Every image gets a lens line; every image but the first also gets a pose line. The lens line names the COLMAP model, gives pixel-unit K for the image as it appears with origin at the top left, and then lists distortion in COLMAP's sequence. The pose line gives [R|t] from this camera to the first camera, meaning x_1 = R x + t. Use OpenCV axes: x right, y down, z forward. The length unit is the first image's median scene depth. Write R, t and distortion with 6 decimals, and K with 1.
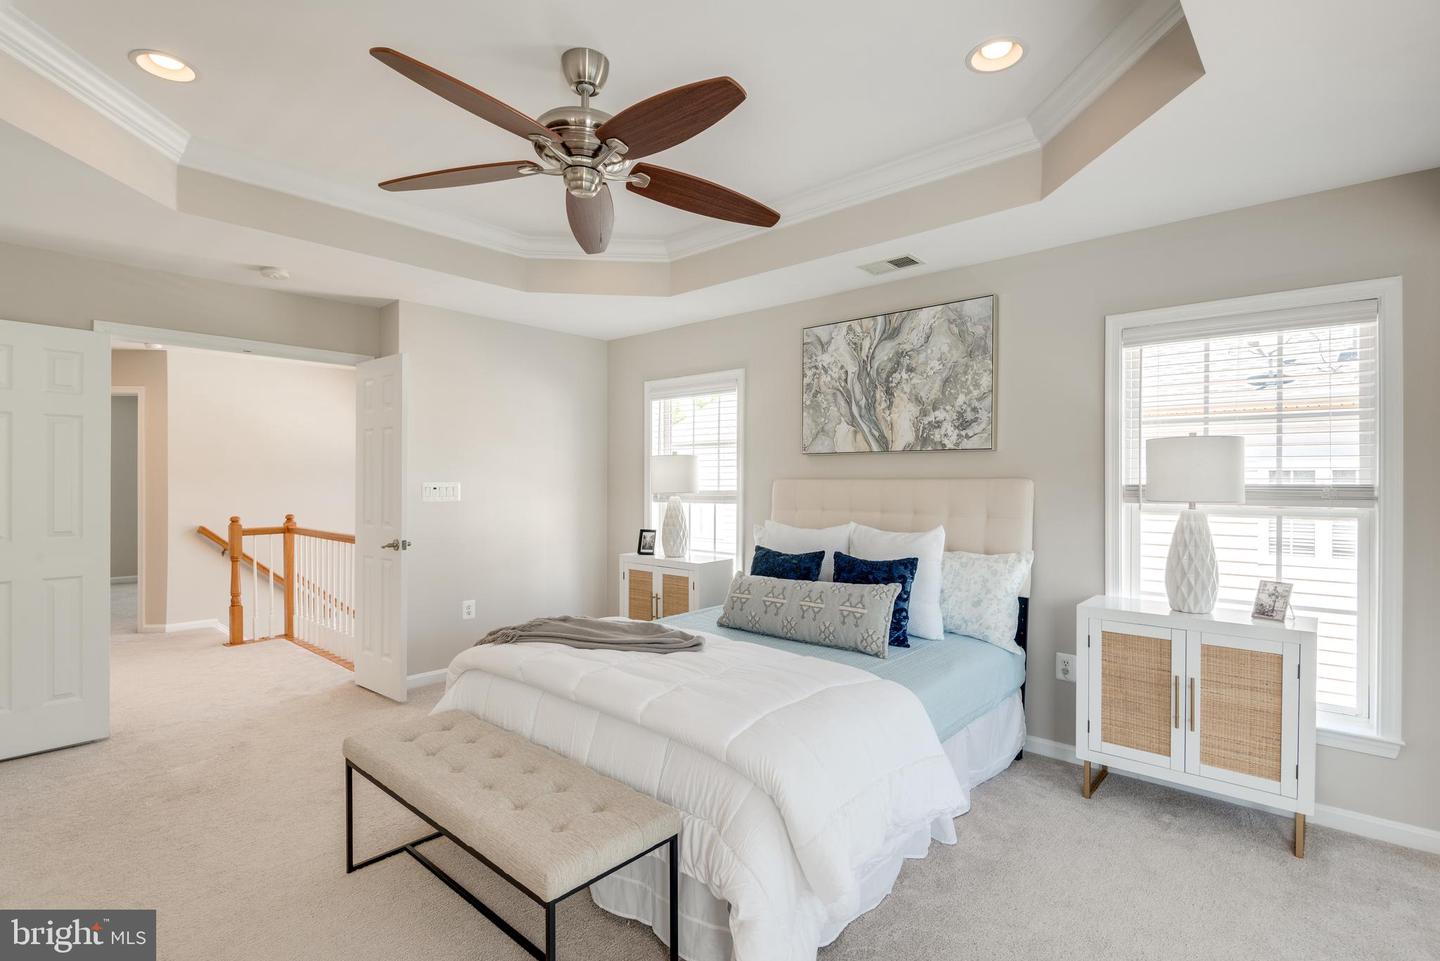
lens RADIAL K [[688.2, 0, 720.0], [0, 688.2, 480.5], [0, 0, 1]] dist [0.029424, -0.023399]
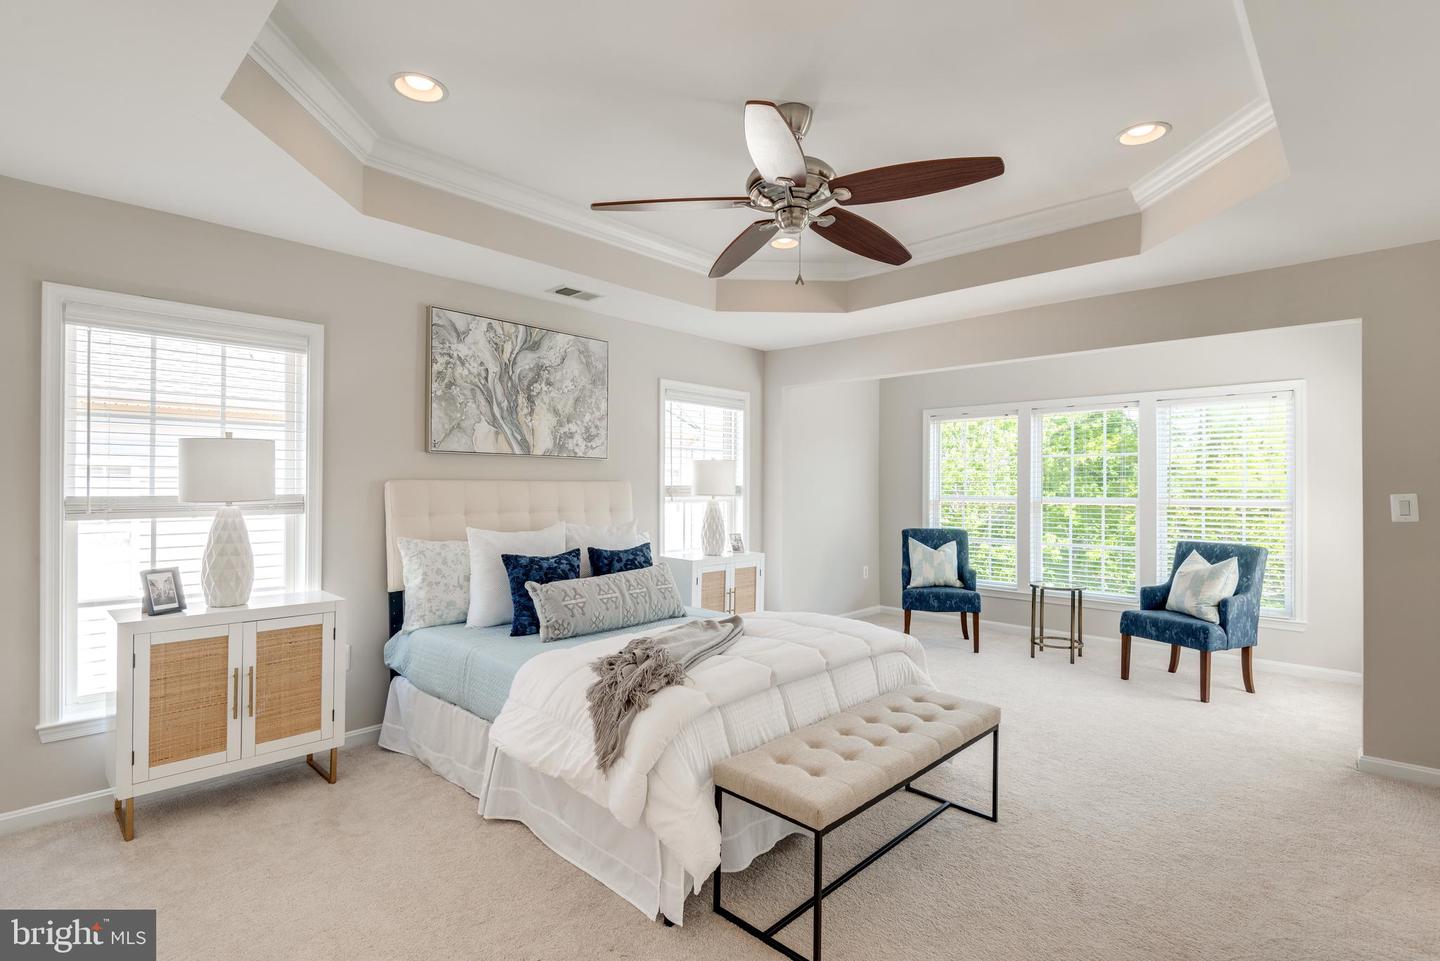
lens RADIAL K [[649.2, 0, 720.0], [0, 649.2, 480.5], [0, 0, 1]] dist [0.001868, -0.017677]
pose [[0.041727, 0.004948, 0.999117, -0.729581], [-0.008157, 0.999956, -0.004611, -0.000277], [-0.999096, -0.007958, 0.041766, 0.645067]]
